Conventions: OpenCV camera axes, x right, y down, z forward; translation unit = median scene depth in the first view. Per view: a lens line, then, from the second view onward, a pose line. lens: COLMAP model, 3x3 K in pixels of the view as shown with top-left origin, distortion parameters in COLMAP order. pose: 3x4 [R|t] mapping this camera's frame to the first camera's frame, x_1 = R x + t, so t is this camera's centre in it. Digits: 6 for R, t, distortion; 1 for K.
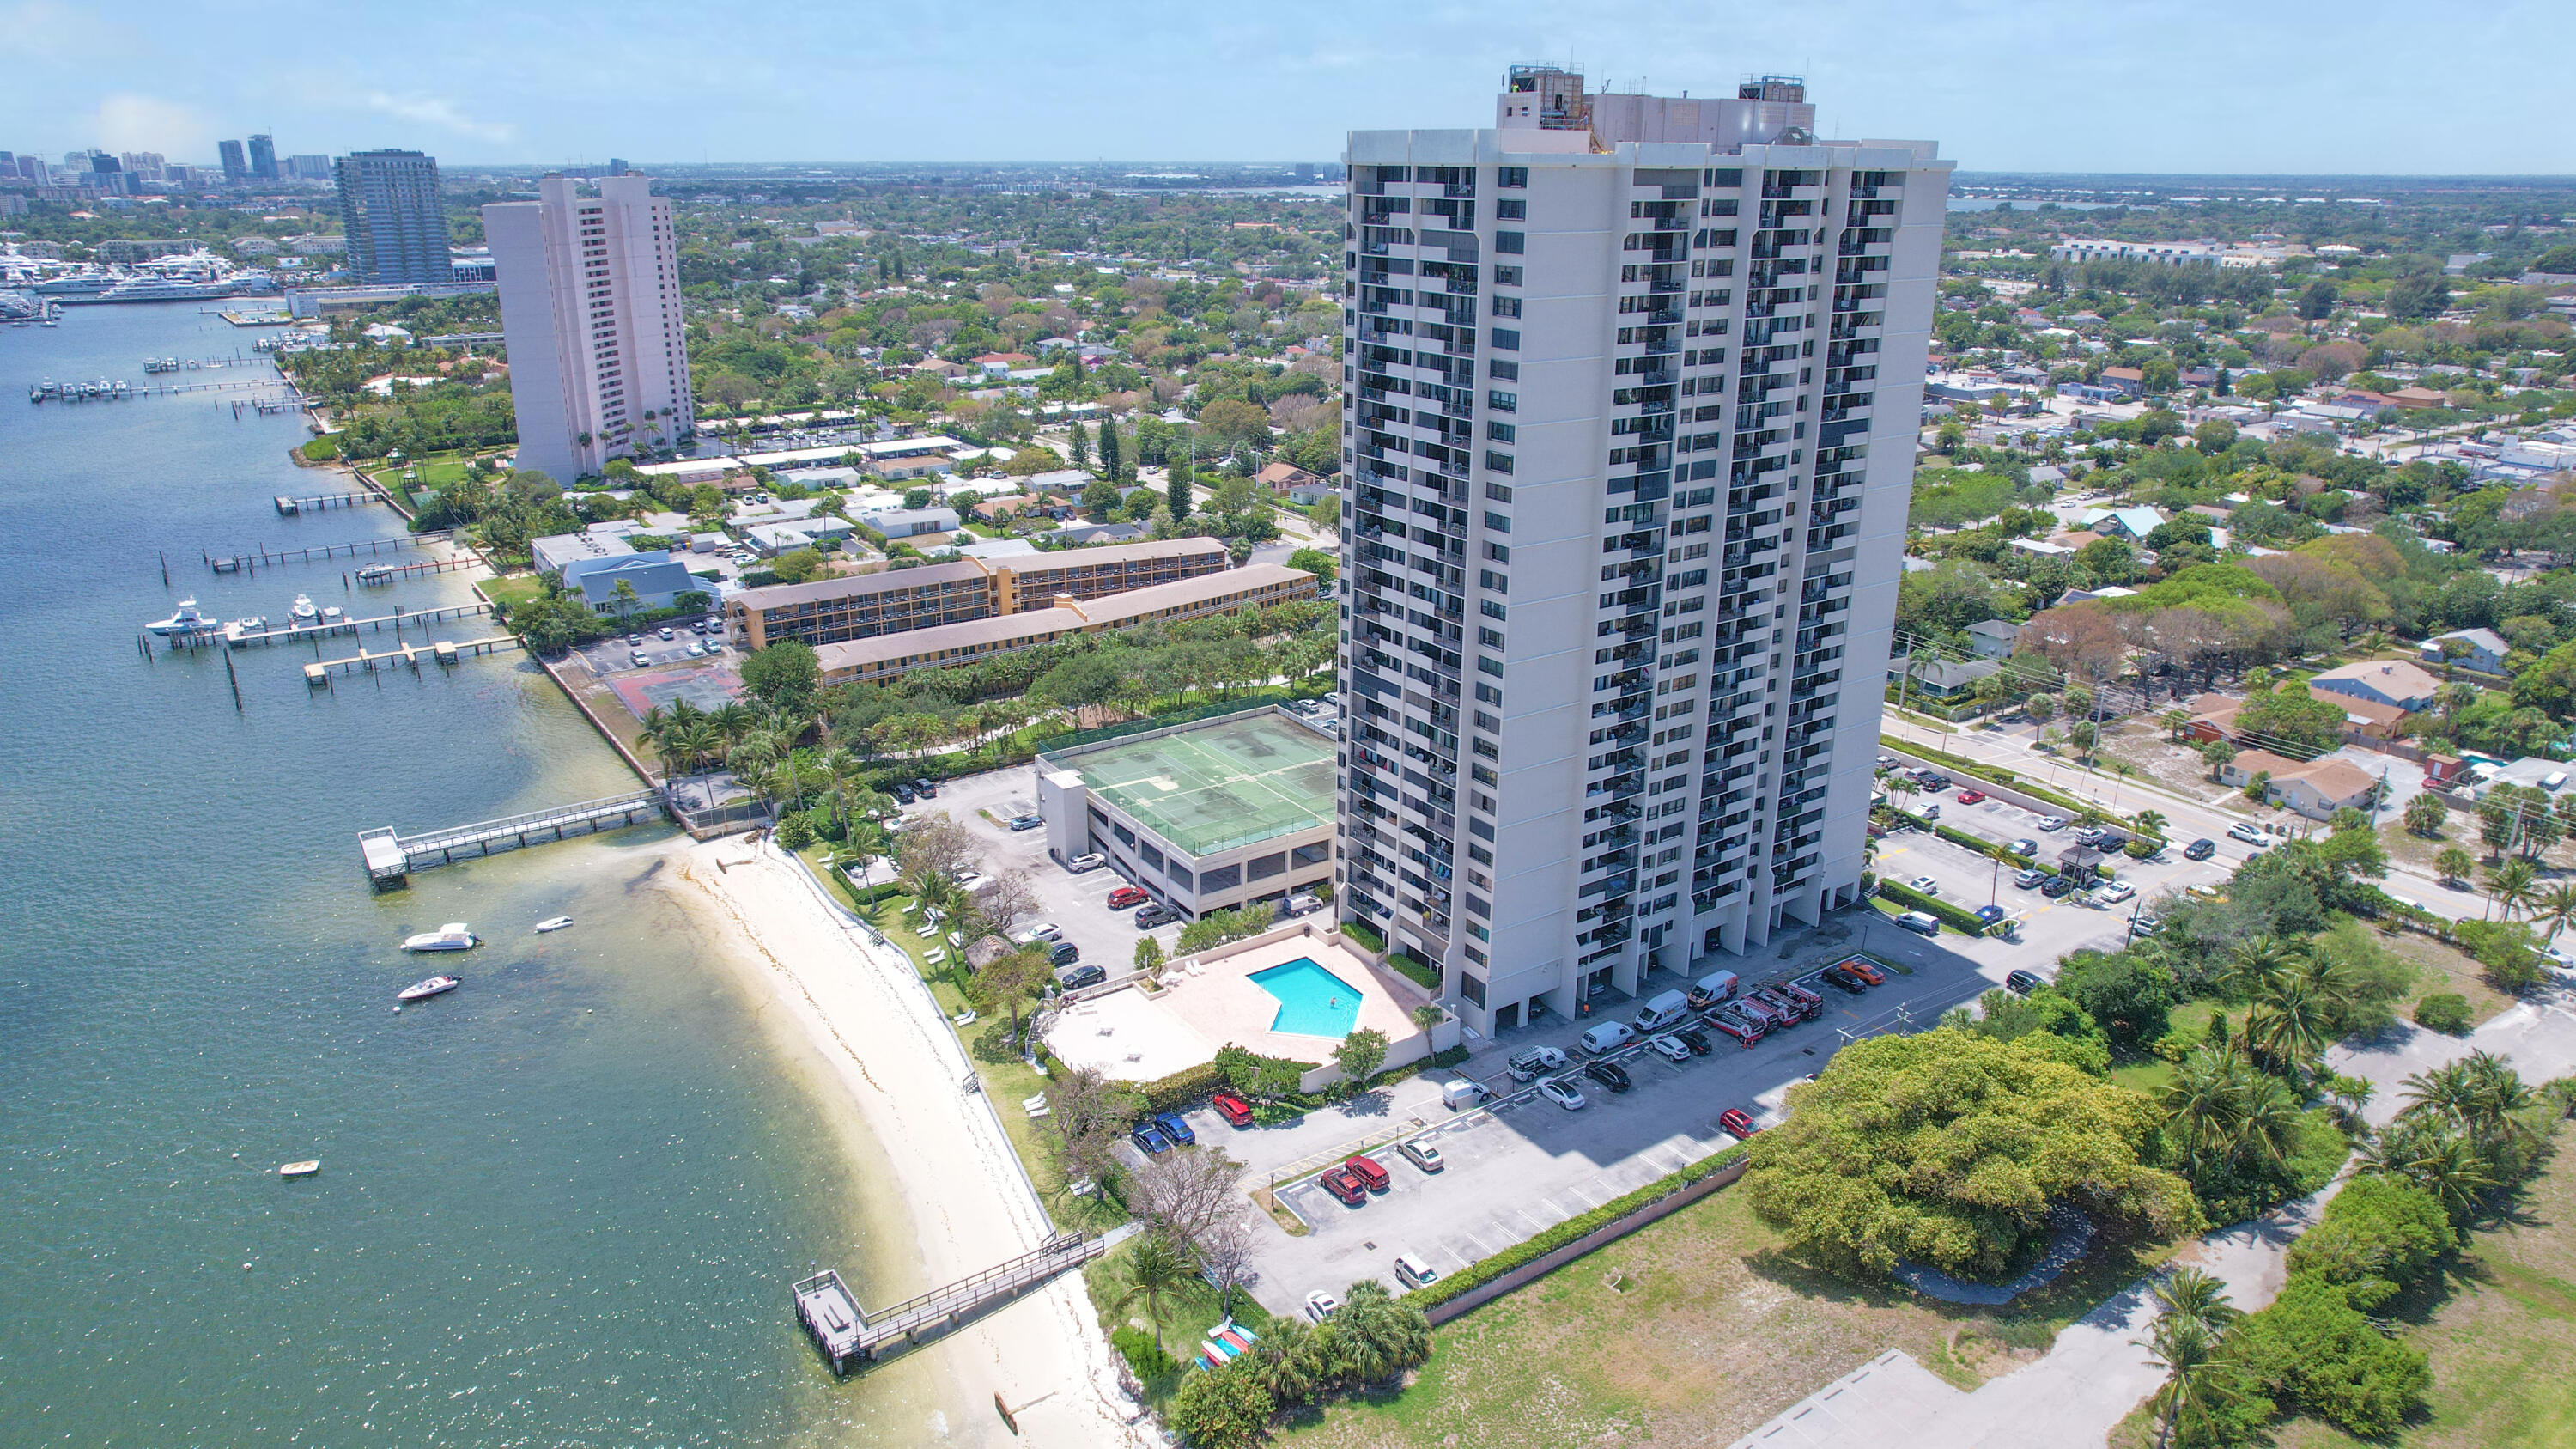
lens RADIAL K [[1644.4, 0, 1276.5], [0, 1644.4, 730.3], [0, 0, 1]] dist [-0.076242, 0.063981]
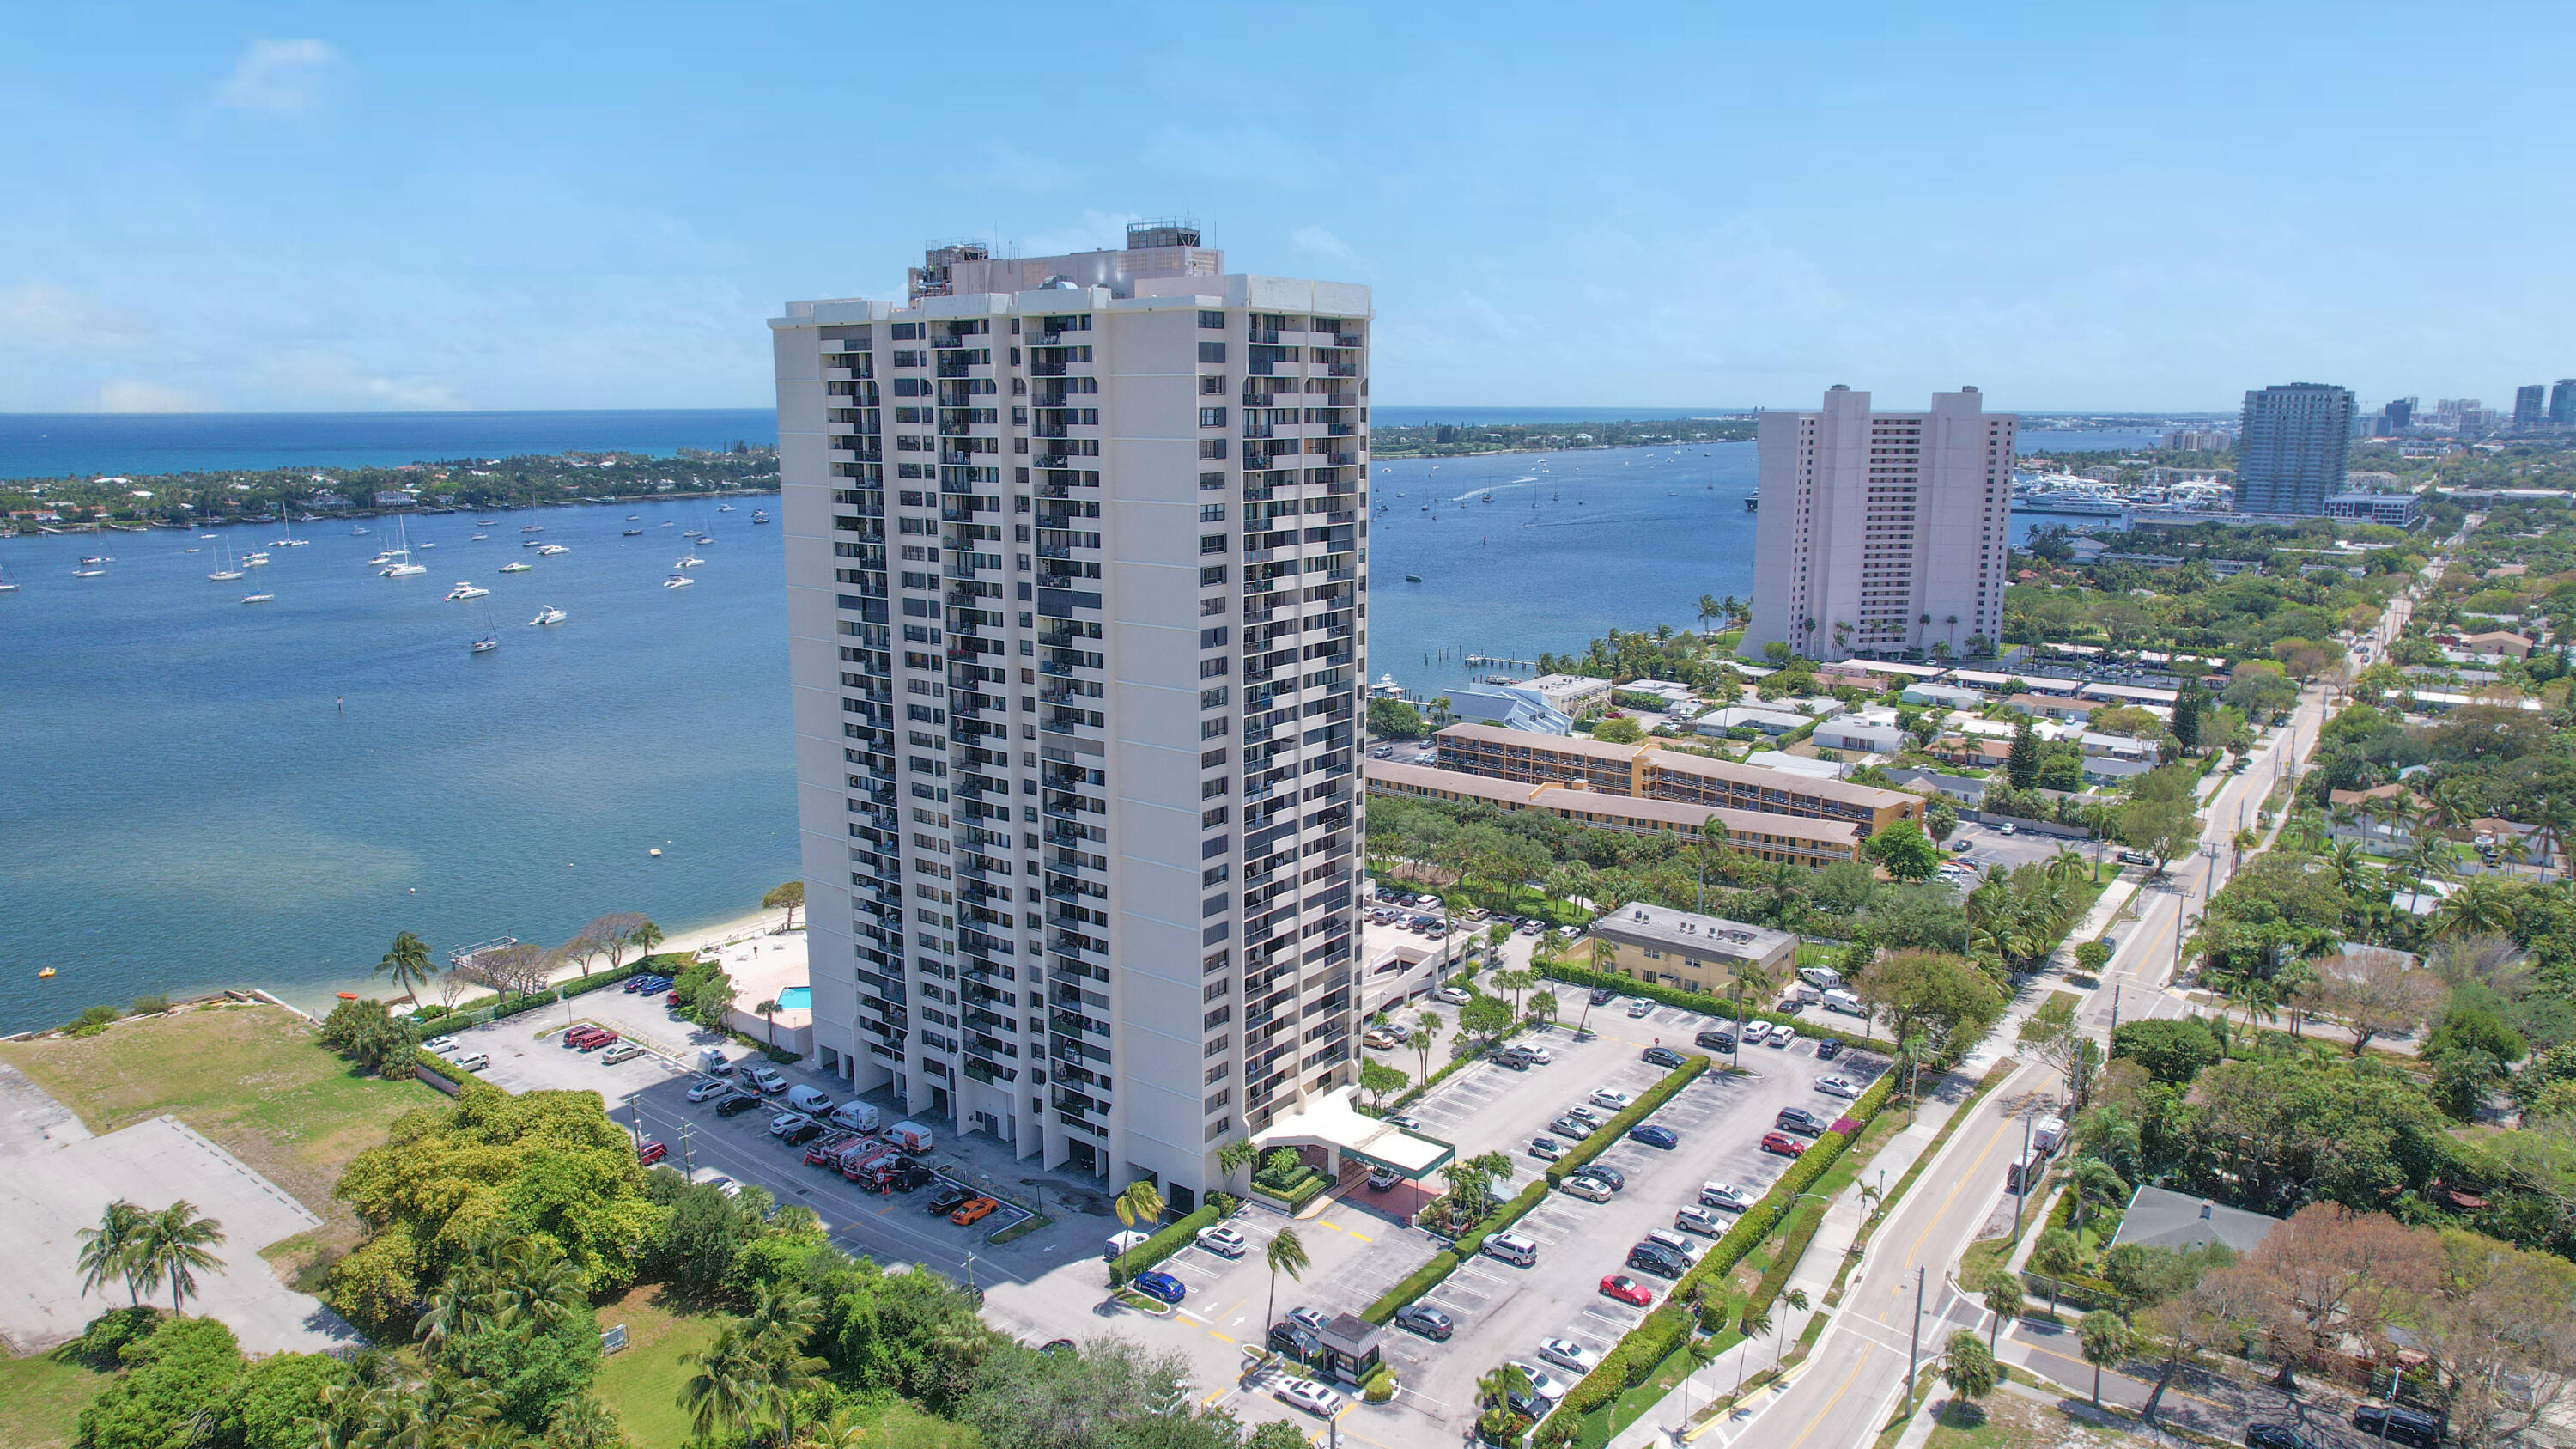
lens RADIAL K [[1644.4, 0, 1276.5], [0, 1644.4, 730.3], [0, 0, 1]] dist [-0.076242, 0.063981]
pose [[0.314094, 0.183820, -0.931426, 1.197919], [-0.314984, 0.945684, 0.080416, -0.219402], [0.895617, 0.268126, 0.354935, 0.781829]]
